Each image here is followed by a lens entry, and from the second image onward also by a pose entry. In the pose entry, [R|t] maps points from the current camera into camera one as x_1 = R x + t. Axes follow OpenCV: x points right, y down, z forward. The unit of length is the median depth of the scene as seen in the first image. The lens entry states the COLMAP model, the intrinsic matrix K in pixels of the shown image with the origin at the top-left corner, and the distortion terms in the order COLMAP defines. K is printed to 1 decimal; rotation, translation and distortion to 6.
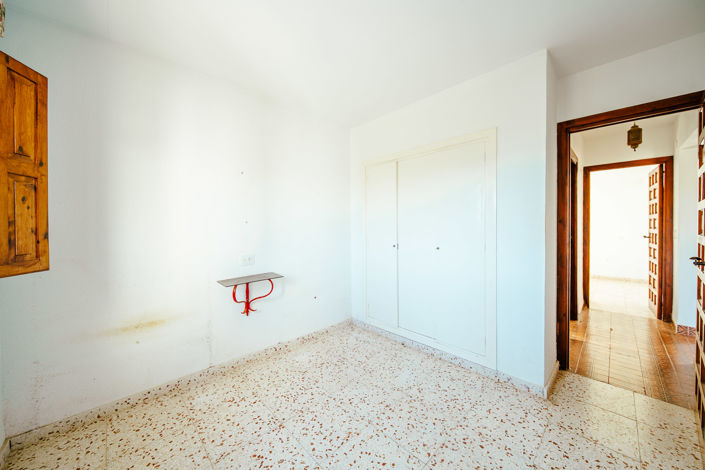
lens RADIAL K [[259.4, 0, 354.0], [0, 259.4, 229.1], [0, 0, 1]] dist [-0.000054, -0.000033]
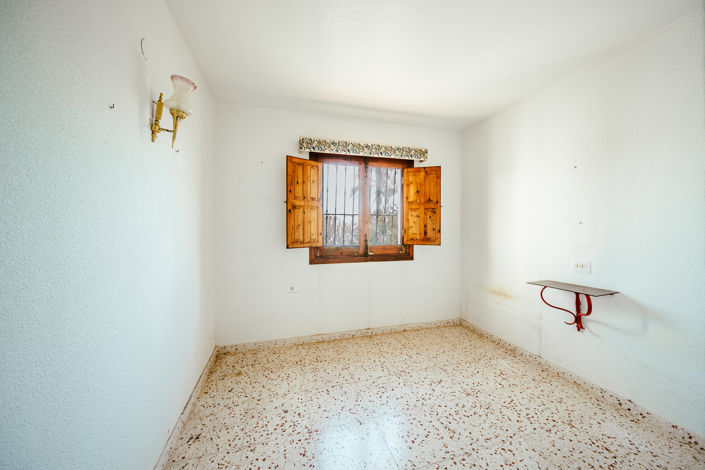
lens RADIAL K [[268.9, 0, 356.8], [0, 268.9, 231.6], [0, 0, 1]] dist [-0.001755, -0.000170]
pose [[-0.469826, 0.019980, -0.882533, 1.131936], [-0.004314, 0.999680, 0.024929, -0.024509], [0.882749, 0.015520, -0.469589, 1.207507]]
